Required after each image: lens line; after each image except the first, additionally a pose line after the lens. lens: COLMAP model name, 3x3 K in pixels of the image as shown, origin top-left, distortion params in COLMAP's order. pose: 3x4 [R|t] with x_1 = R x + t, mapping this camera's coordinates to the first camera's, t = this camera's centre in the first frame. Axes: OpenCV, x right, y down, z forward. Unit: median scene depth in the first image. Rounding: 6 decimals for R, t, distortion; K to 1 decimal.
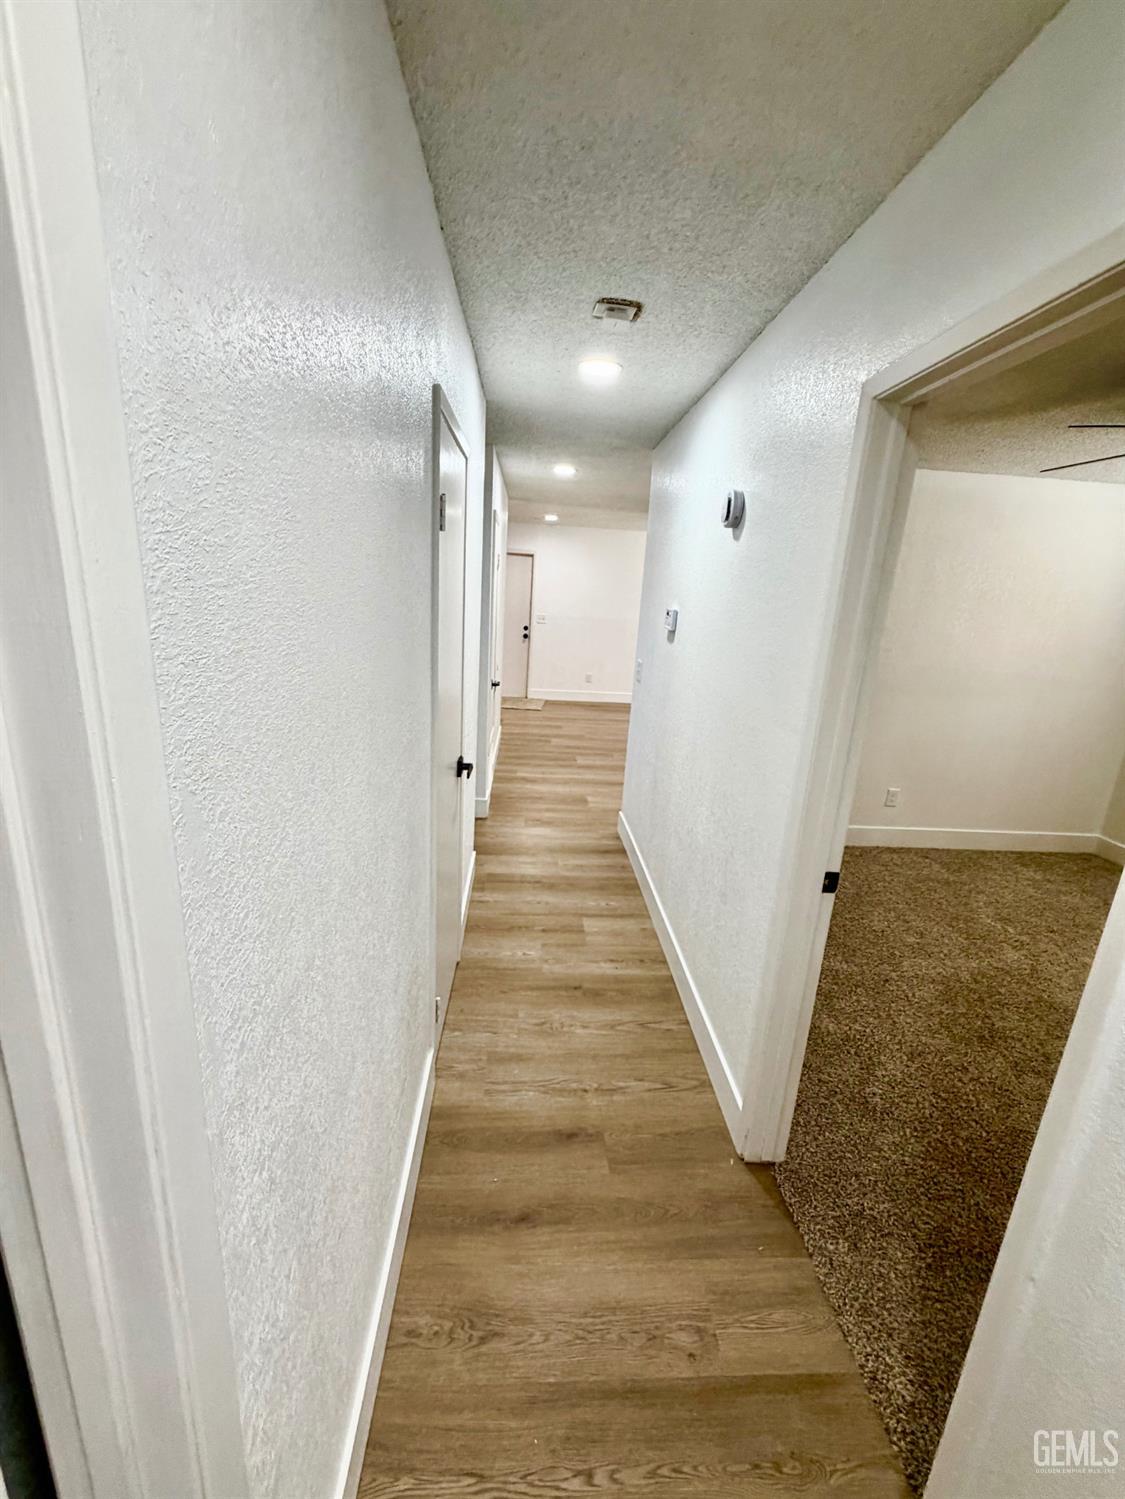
lens RADIAL K [[597.6, 0, 557.5], [0, 597.6, 748.1], [0, 0, 1]] dist [-0.001229, -0.000009]
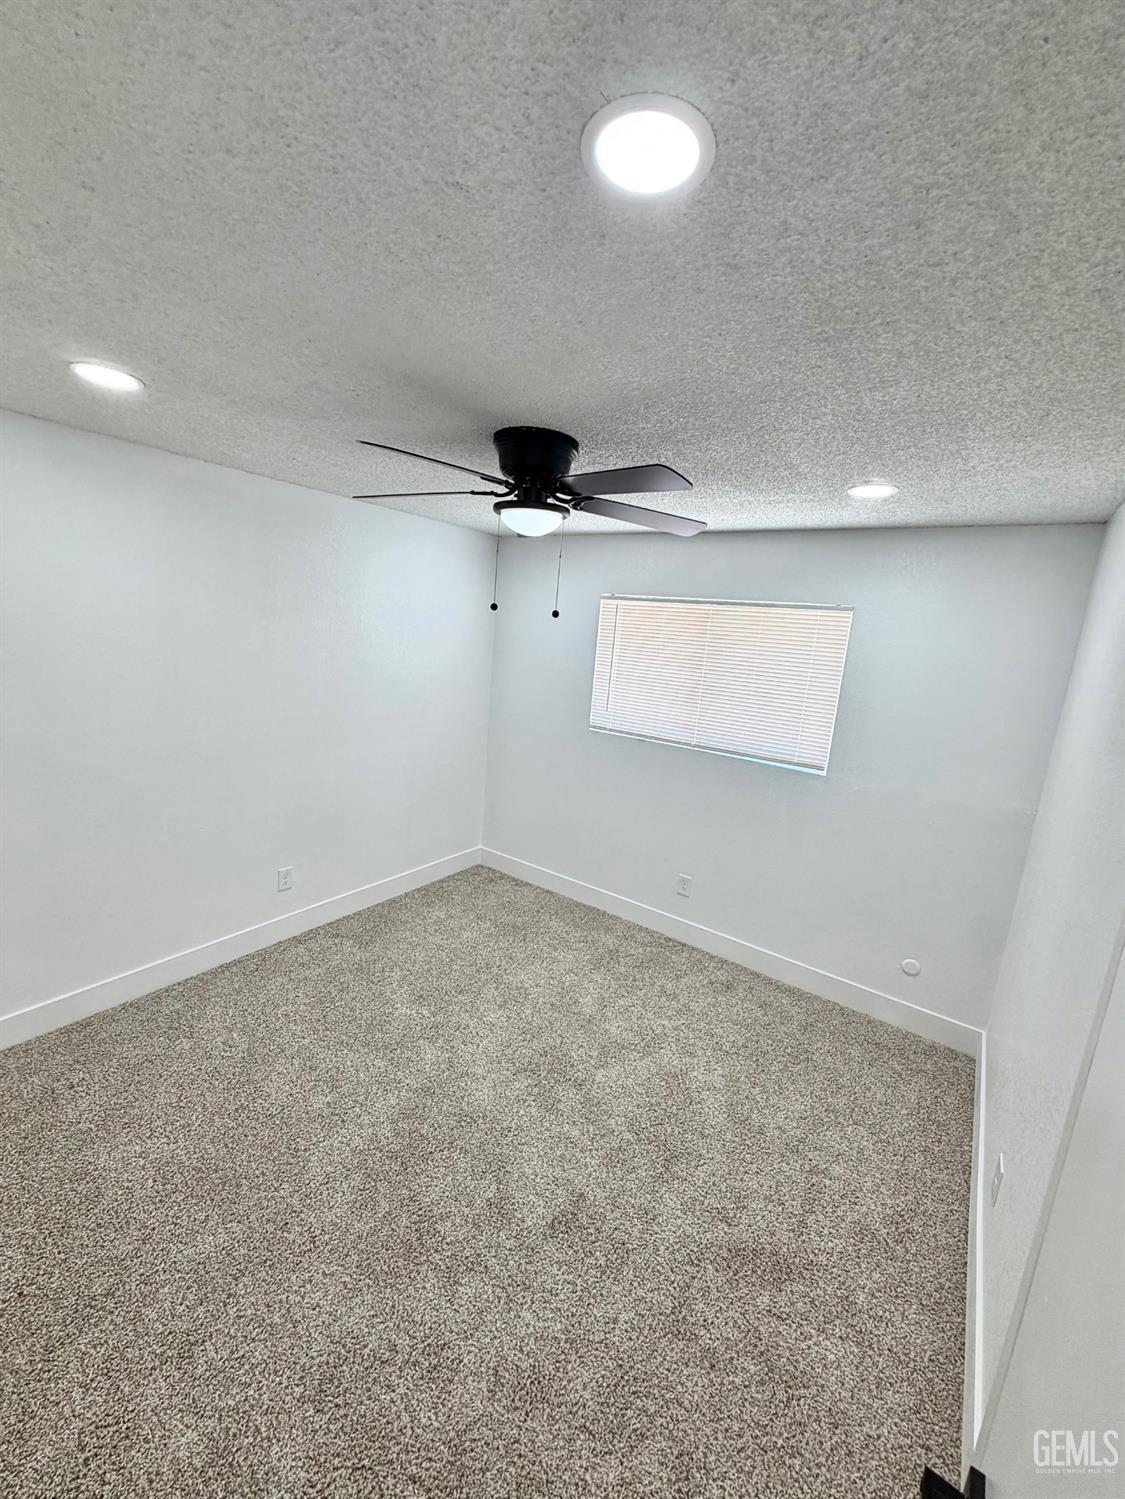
lens RADIAL K [[597.6, 0, 549.4], [0, 597.6, 737.6], [0, 0, 1]] dist [-0.001229, -0.000009]
pose [[0.638470, -0.142706, 0.756301, 0.221757], [0.148349, 0.987051, 0.061011, -0.105521], [-0.755215, 0.073243, 0.651373, 0.212401]]
